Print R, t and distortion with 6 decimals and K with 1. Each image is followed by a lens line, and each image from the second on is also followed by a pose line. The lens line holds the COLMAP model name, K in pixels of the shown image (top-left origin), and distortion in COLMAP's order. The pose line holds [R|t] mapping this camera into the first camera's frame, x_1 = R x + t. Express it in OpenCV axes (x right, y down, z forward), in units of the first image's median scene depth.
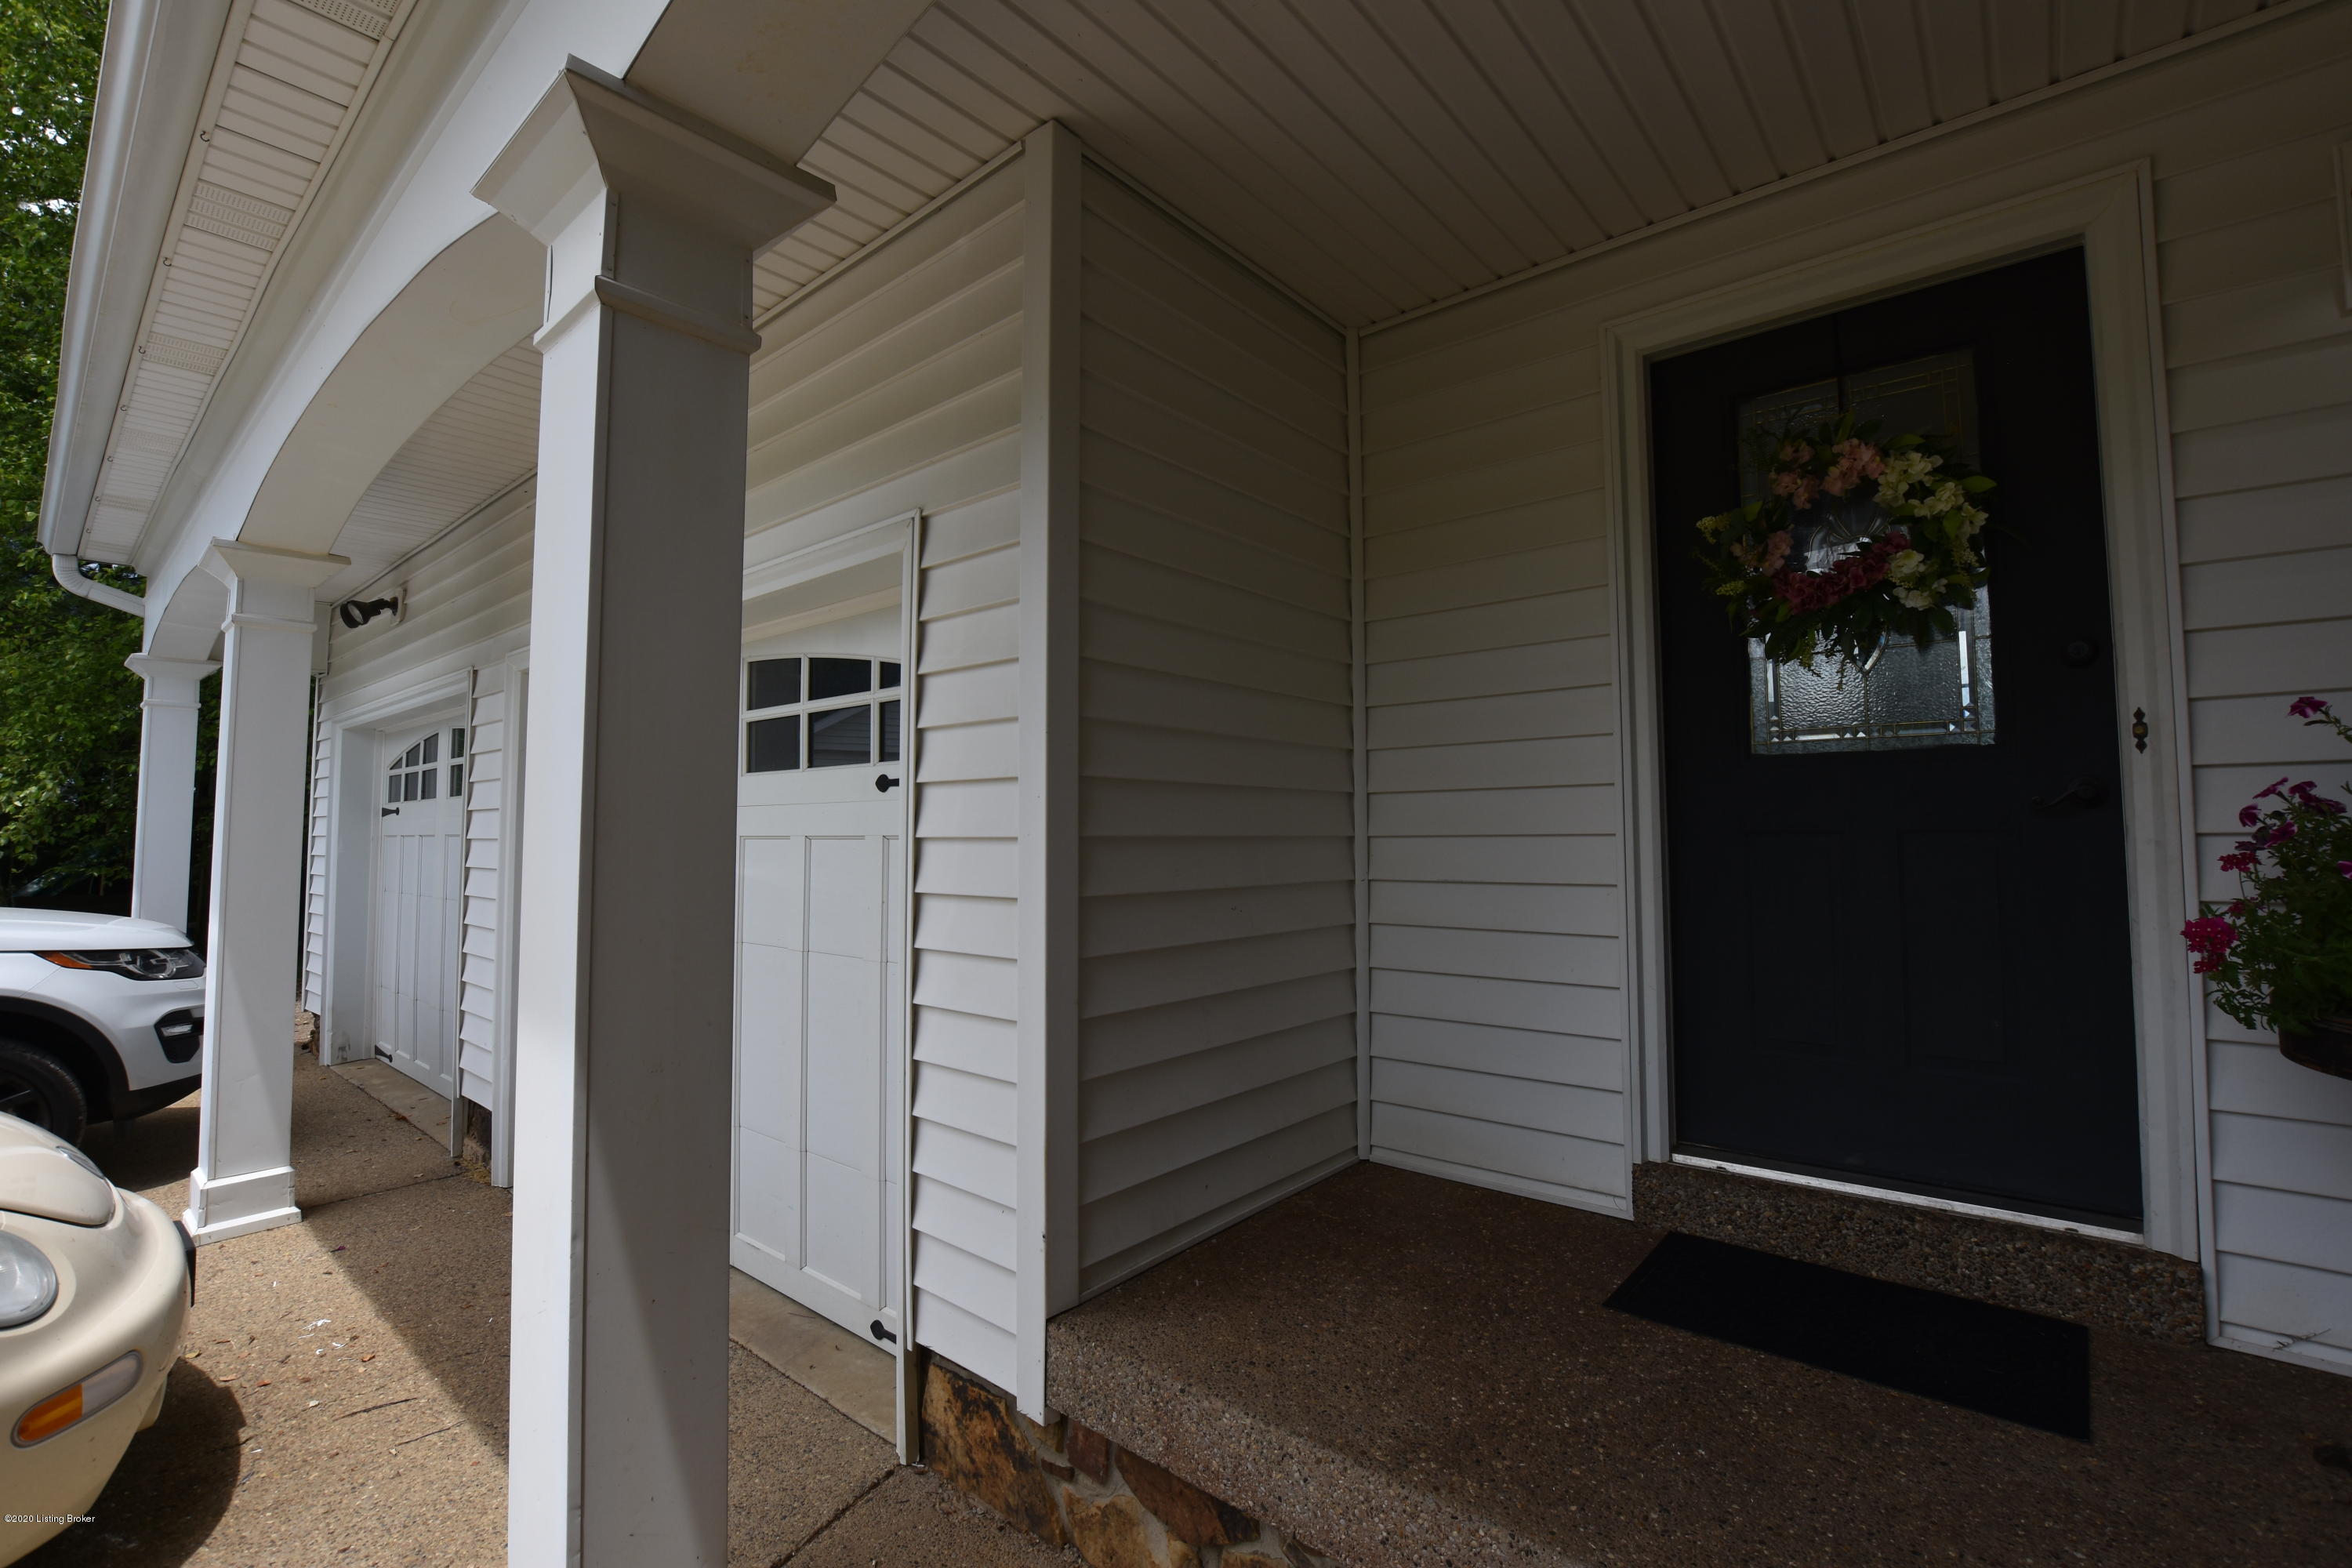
lens RADIAL K [[1034.7, 0, 1168.3], [0, 1034.7, 762.4], [0, 0, 1]] dist [-0.018411, 0.000561]
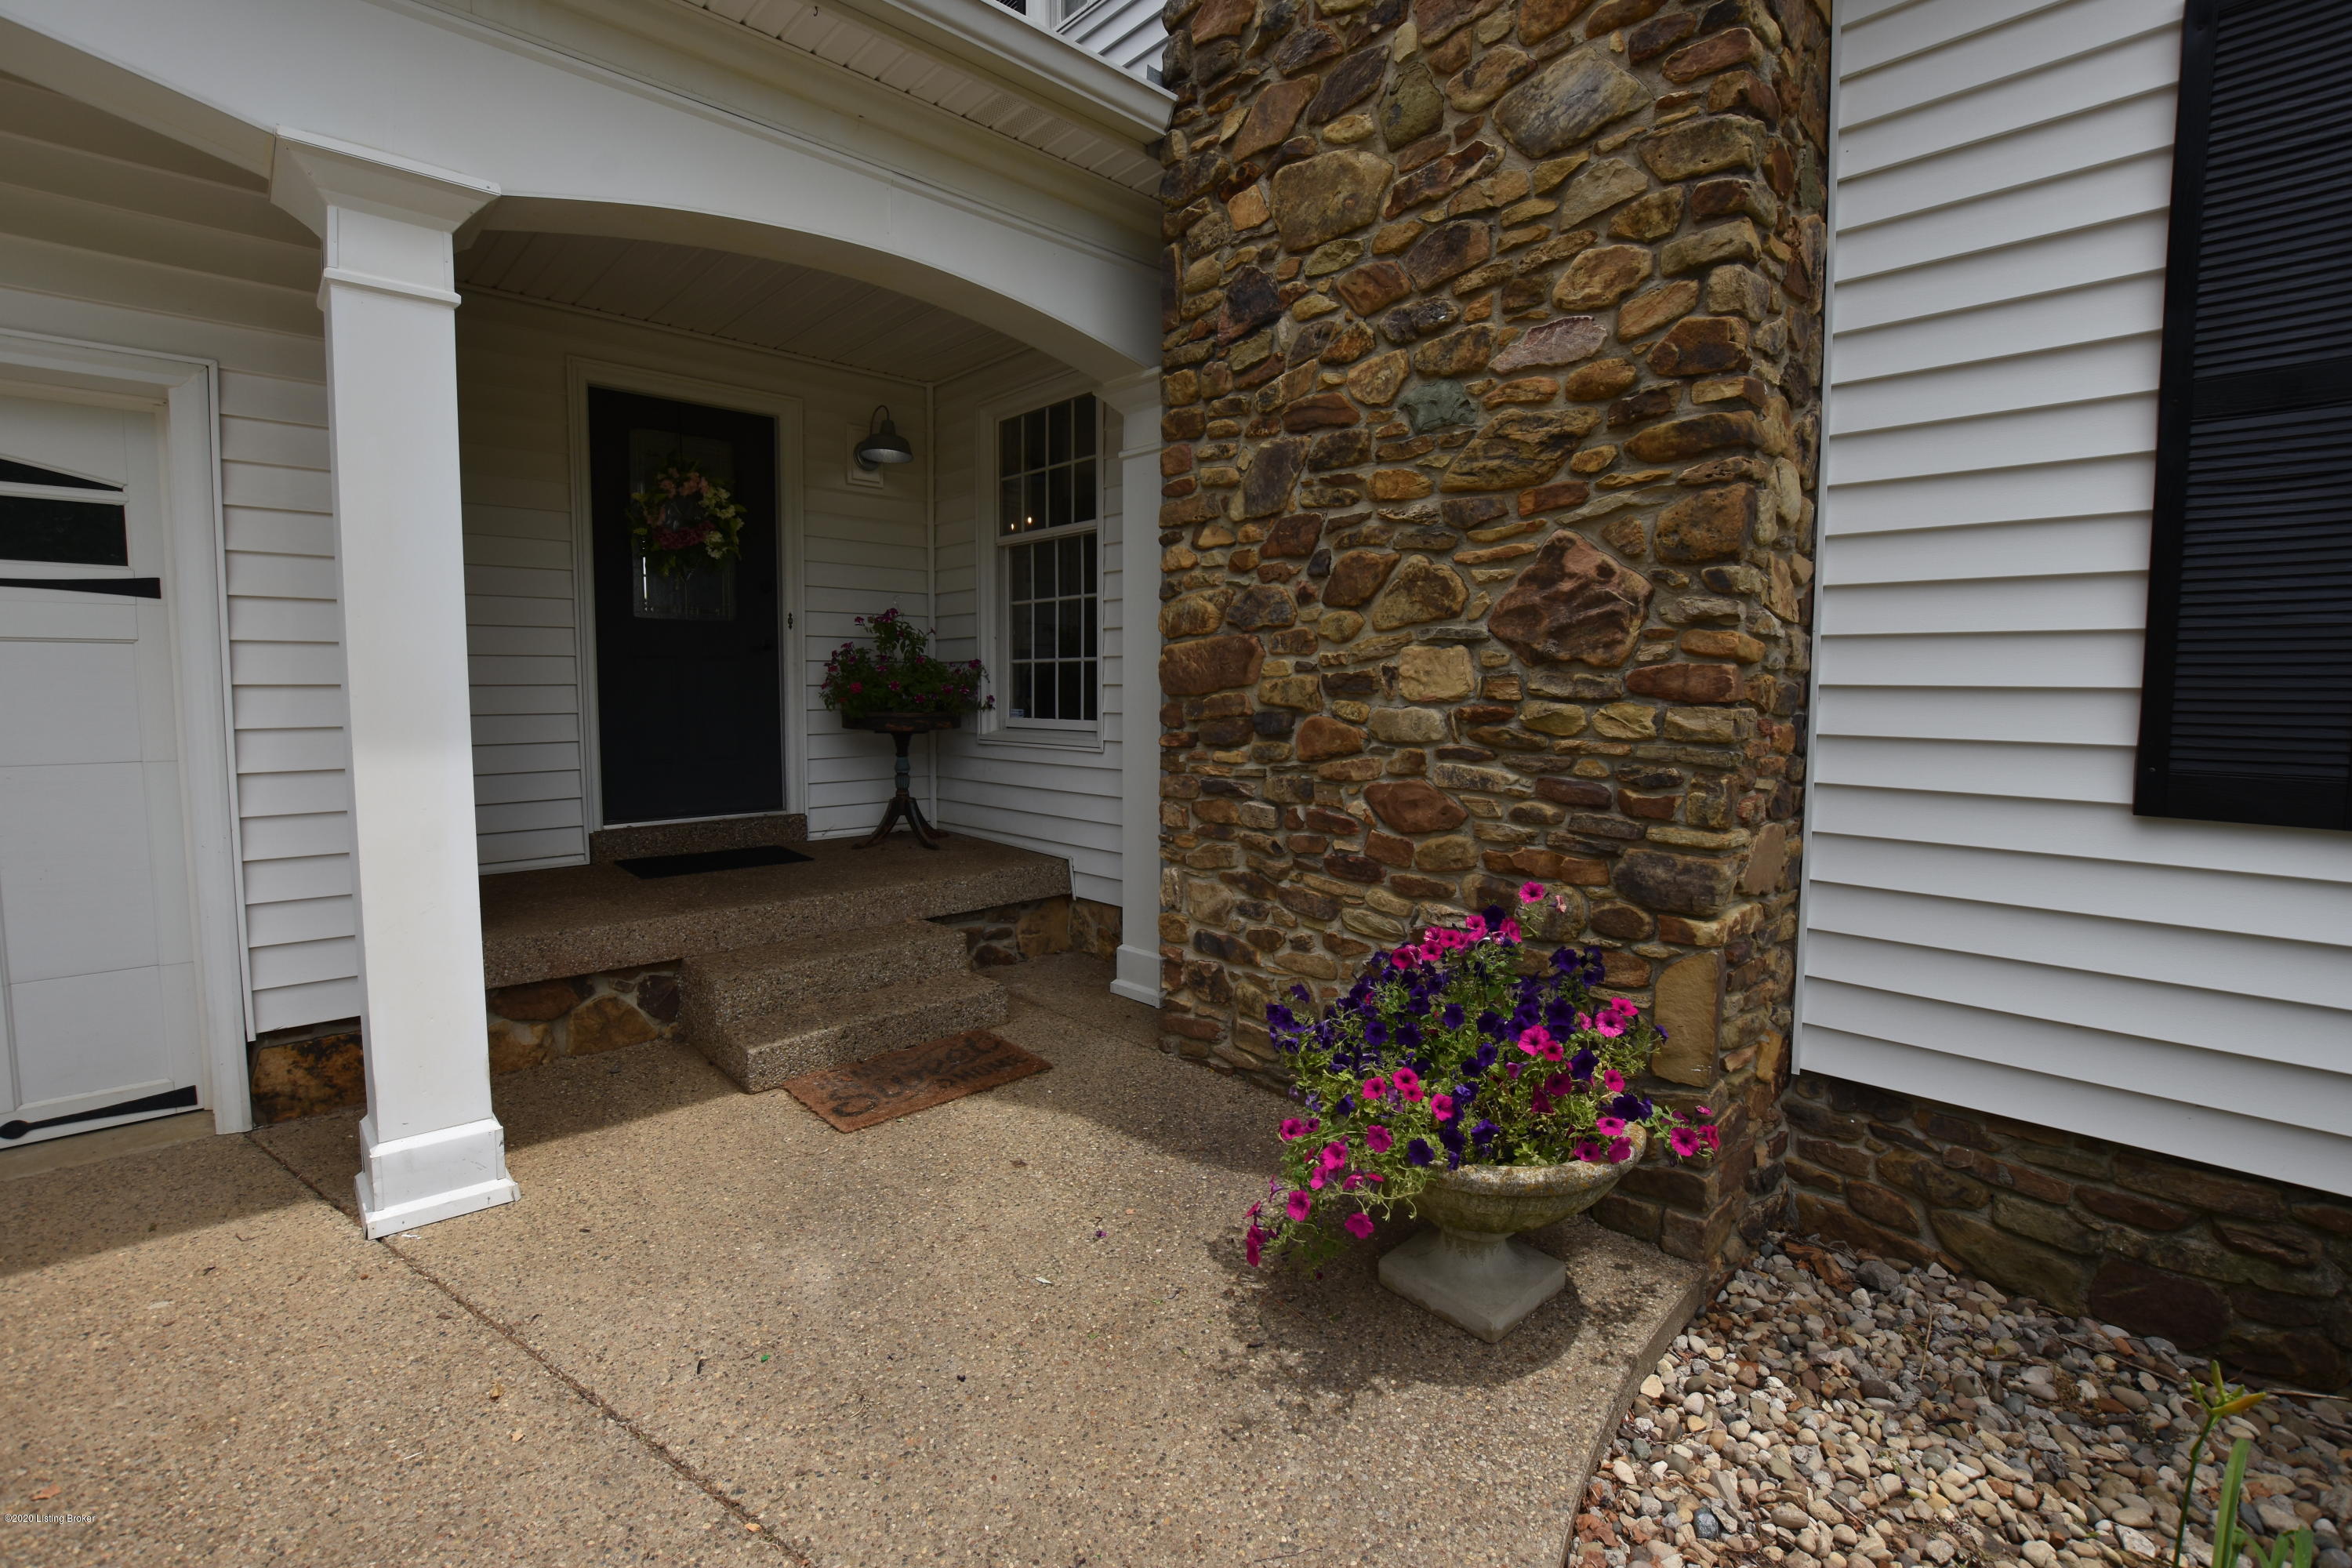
lens RADIAL K [[1034.7, 0, 1177.3], [0, 1034.7, 775.1], [0, 0, 1]] dist [-0.018411, 0.000561]
pose [[0.110073, -0.082023, 0.990533, -1.400672], [-0.067514, 0.993670, 0.089785, 0.049901], [-0.991628, -0.076757, 0.103838, -0.262596]]
